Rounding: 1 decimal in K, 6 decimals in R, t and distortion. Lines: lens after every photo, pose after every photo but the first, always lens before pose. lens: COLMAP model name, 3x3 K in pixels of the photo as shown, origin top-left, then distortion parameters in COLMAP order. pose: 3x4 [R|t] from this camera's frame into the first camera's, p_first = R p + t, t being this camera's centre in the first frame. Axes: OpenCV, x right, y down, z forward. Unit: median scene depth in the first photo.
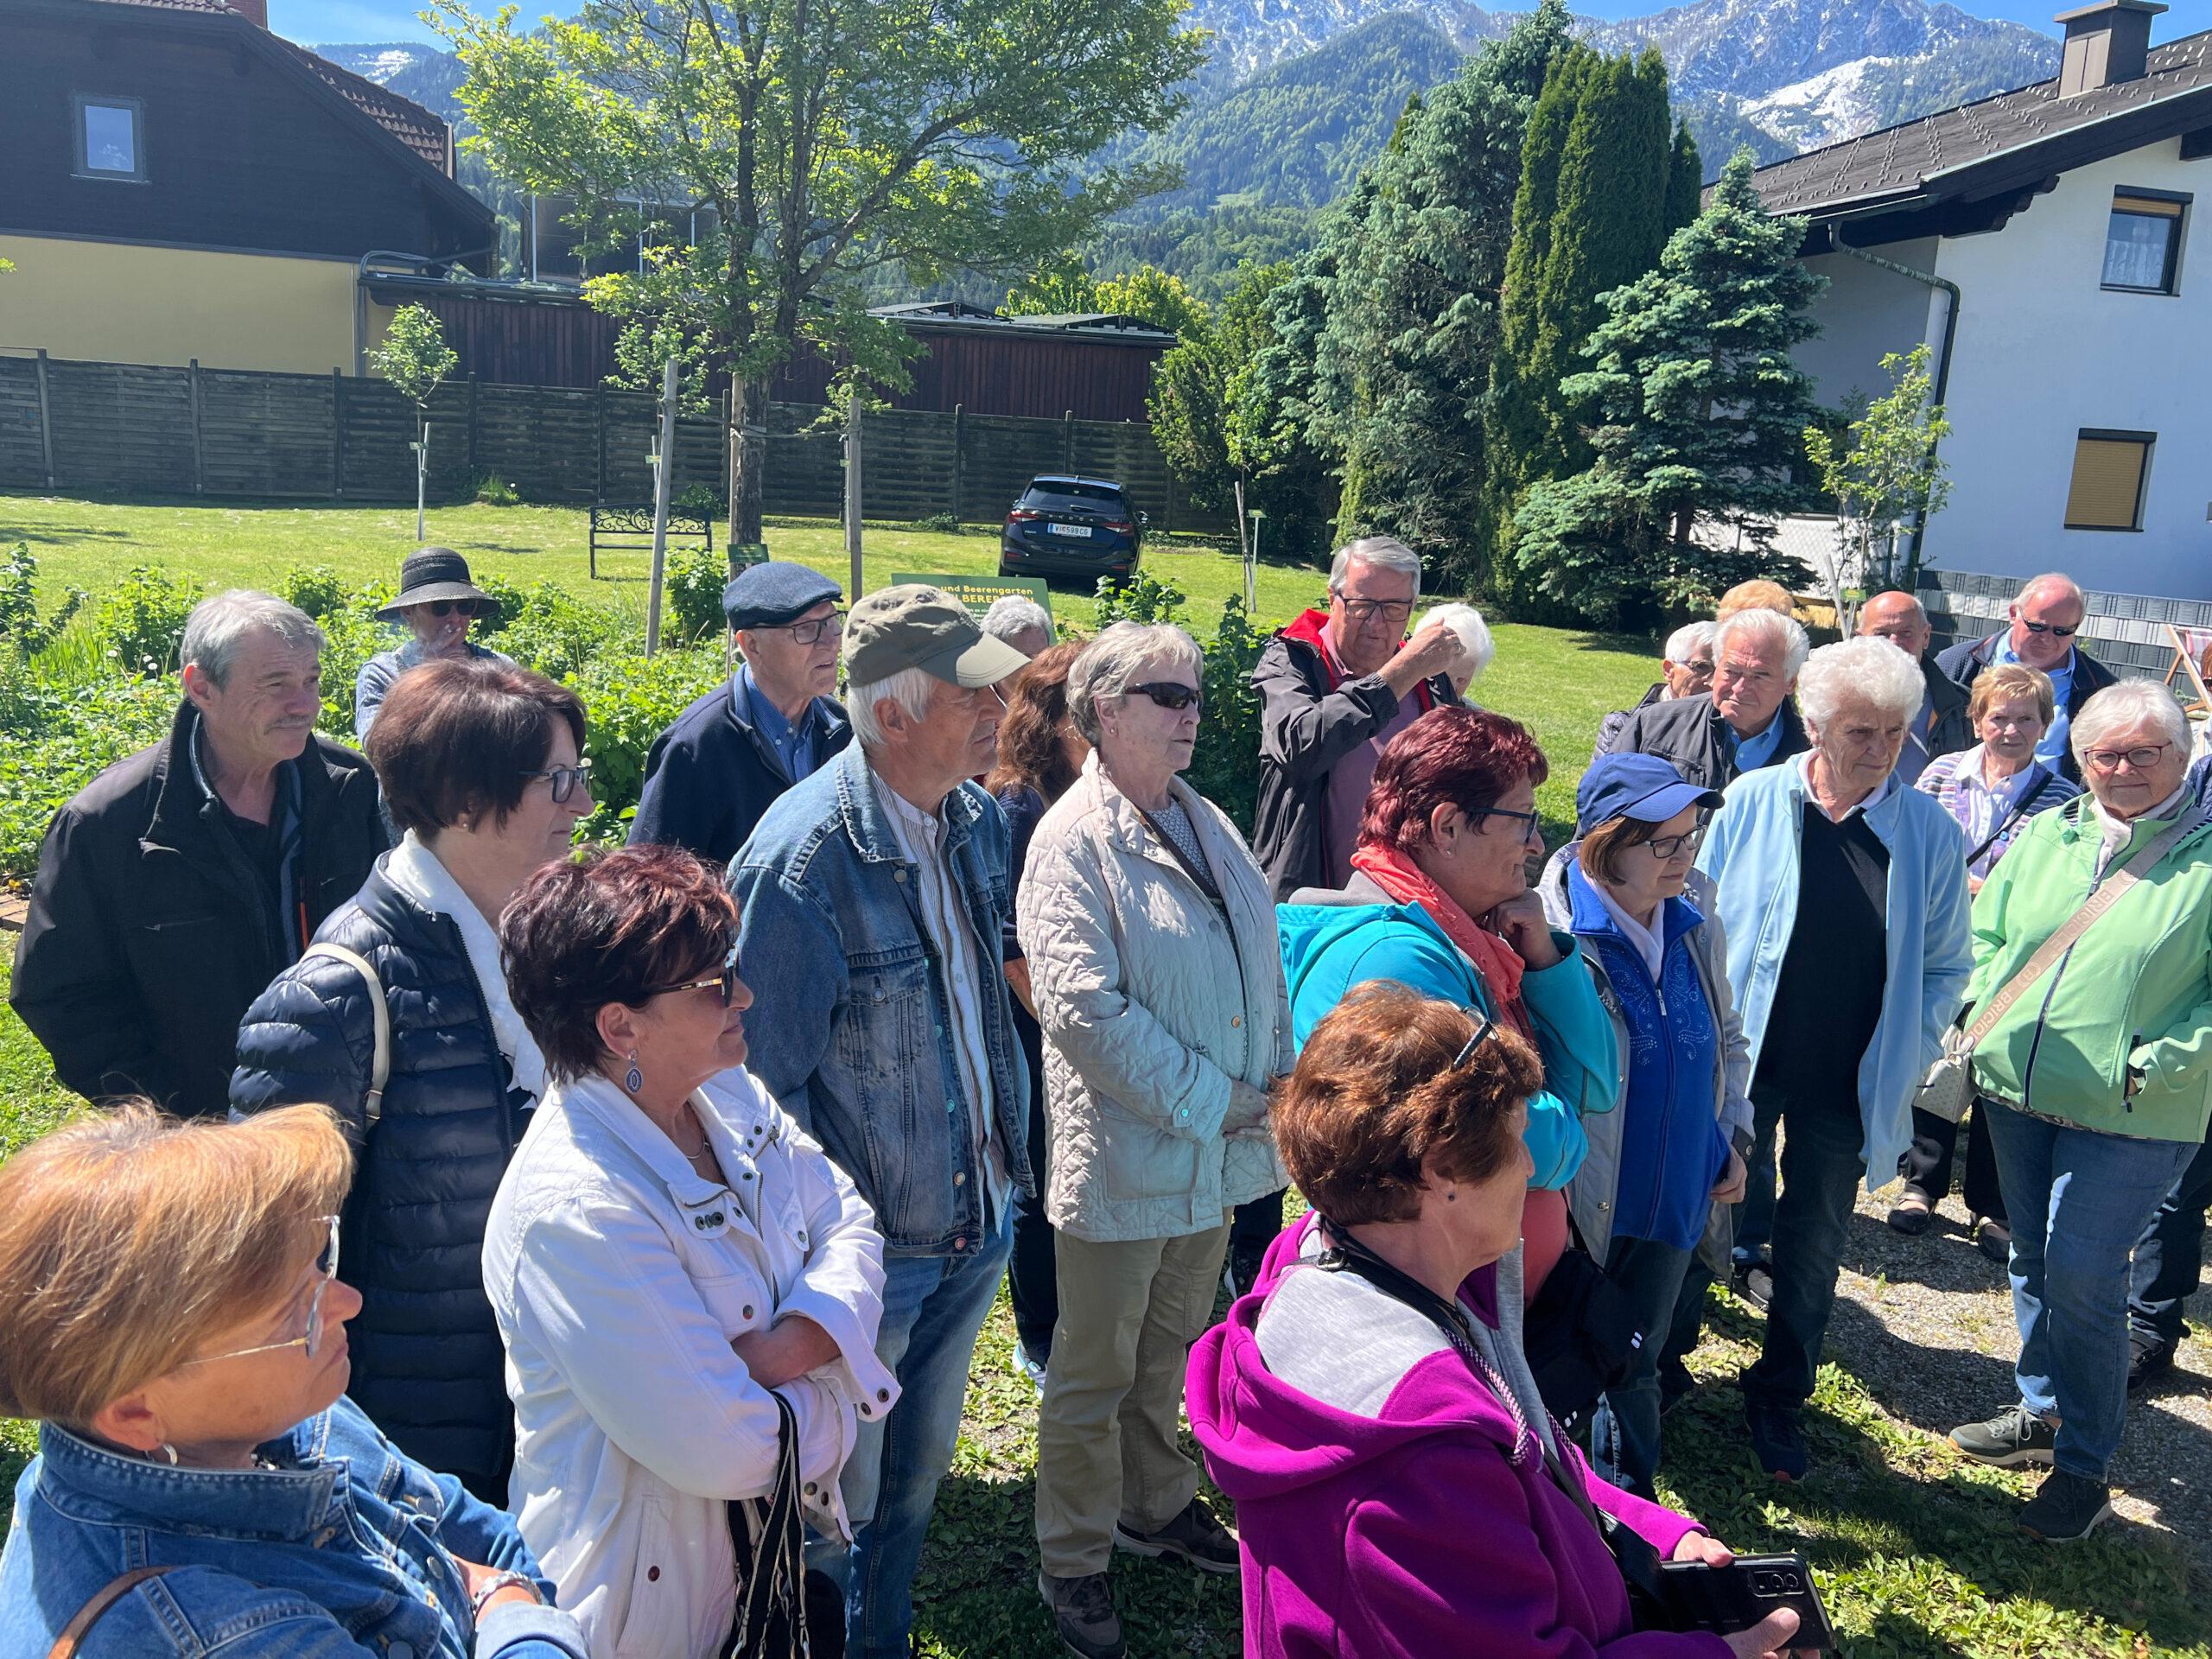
lens RADIAL K [[1683.2, 0, 1107.6], [0, 1683.2, 797.5], [0, 0, 1]] dist [0.021541, -0.002123]
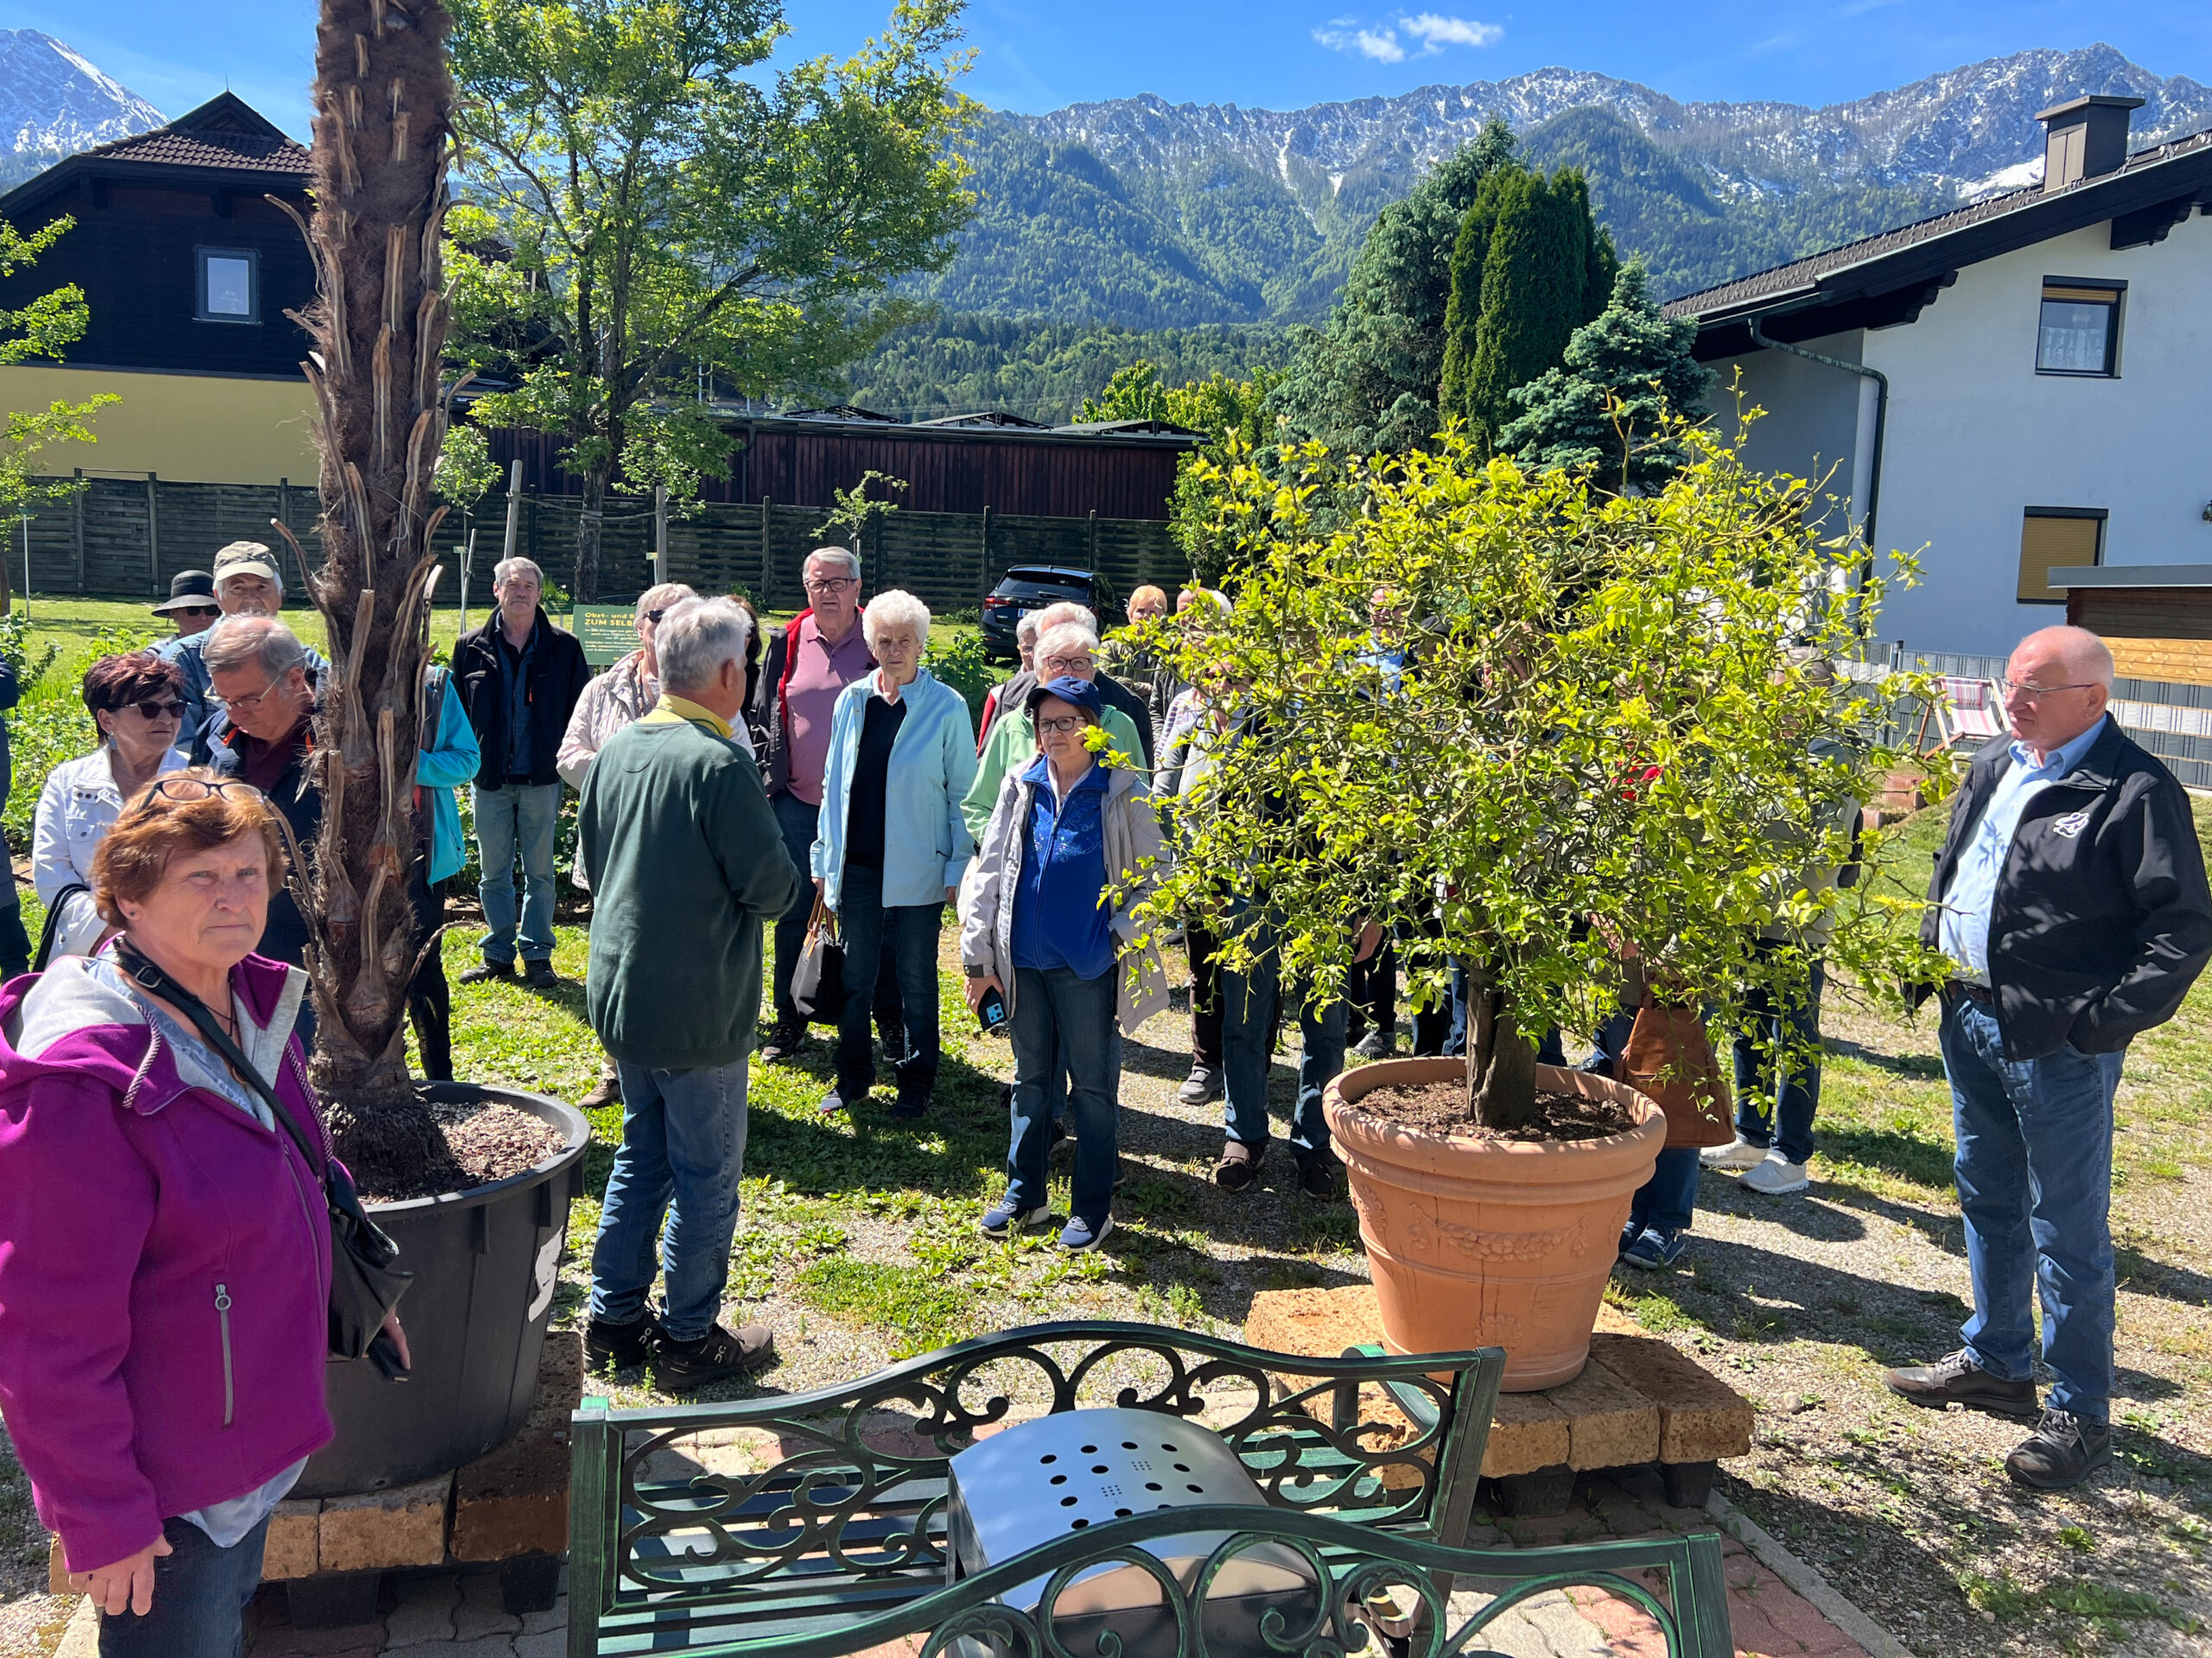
lens RADIAL K [[1692.1, 0, 1106.0], [0, 1692.1, 829.0], [0, 0, 1]] dist [0.021836, 0.004045]
pose [[0.997370, -0.005673, -0.072262, 0.109037], [0.002497, 0.999030, -0.043973, 0.031372], [0.072441, 0.043677, 0.996416, -0.093898]]
